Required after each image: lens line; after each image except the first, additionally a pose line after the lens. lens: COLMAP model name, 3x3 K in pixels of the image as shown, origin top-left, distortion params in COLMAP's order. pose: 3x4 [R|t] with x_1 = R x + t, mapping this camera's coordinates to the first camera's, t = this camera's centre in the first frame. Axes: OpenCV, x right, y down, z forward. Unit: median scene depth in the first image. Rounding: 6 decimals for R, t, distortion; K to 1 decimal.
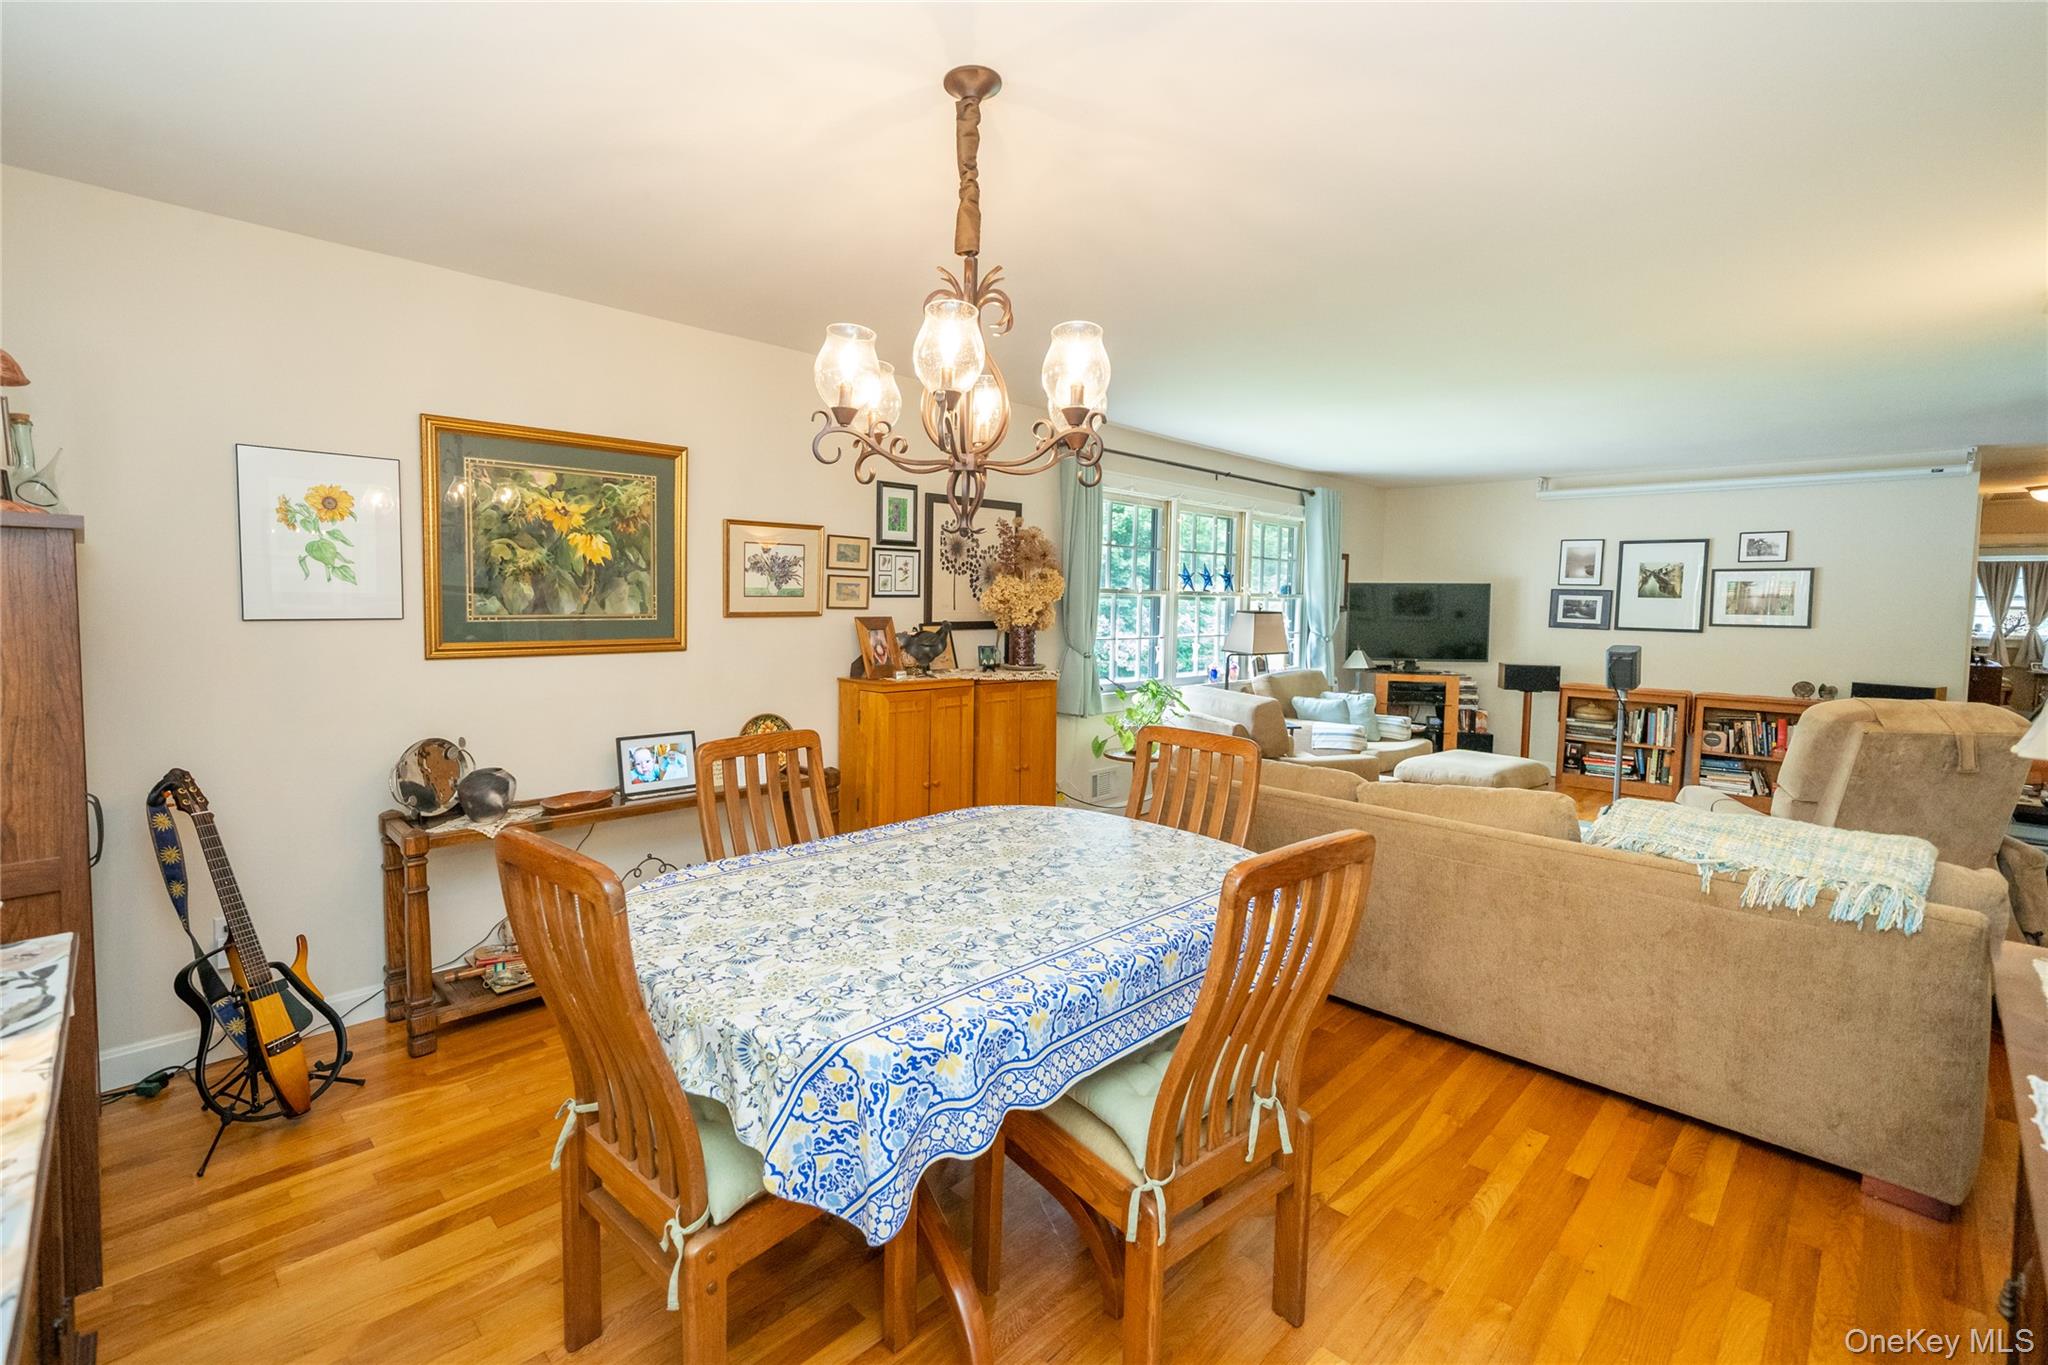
lens RADIAL K [[917.7, 0, 1020.6], [0, 917.7, 665.8], [0, 0, 1]] dist [0.005633, 0.000640]
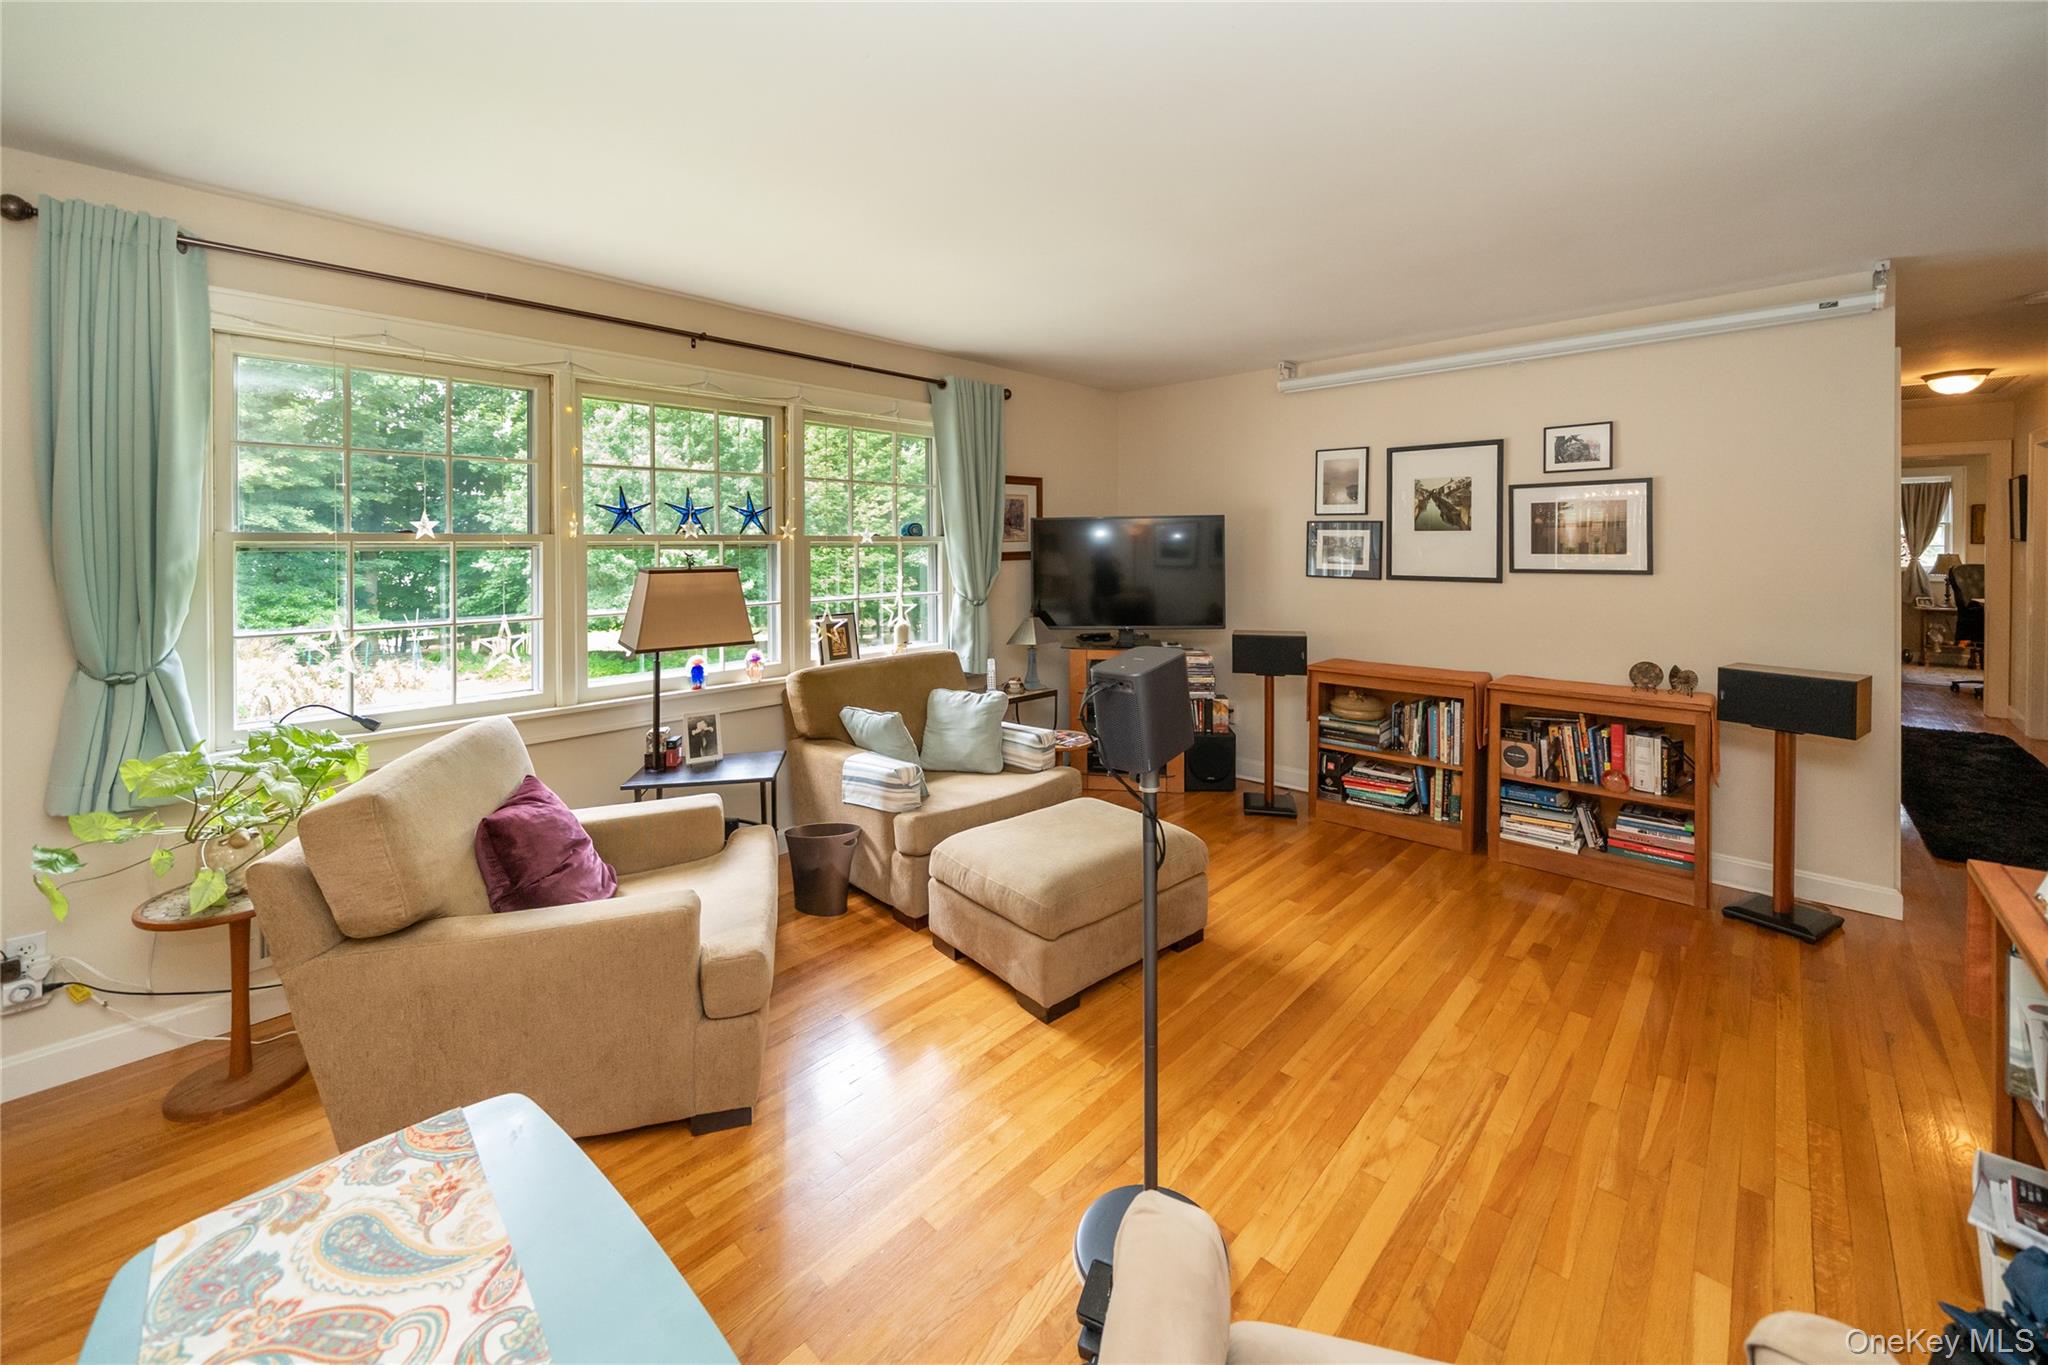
lens RADIAL K [[809.1, 0, 1087.7], [0, 809.1, 561.2], [0, 0, 1]] dist [-0.004123, -0.000131]
pose [[0.998088, -0.021516, 0.057937, 0.405456], [0.024579, 0.998309, -0.052672, -0.027427], [-0.056706, 0.053996, 0.996930, 0.435351]]
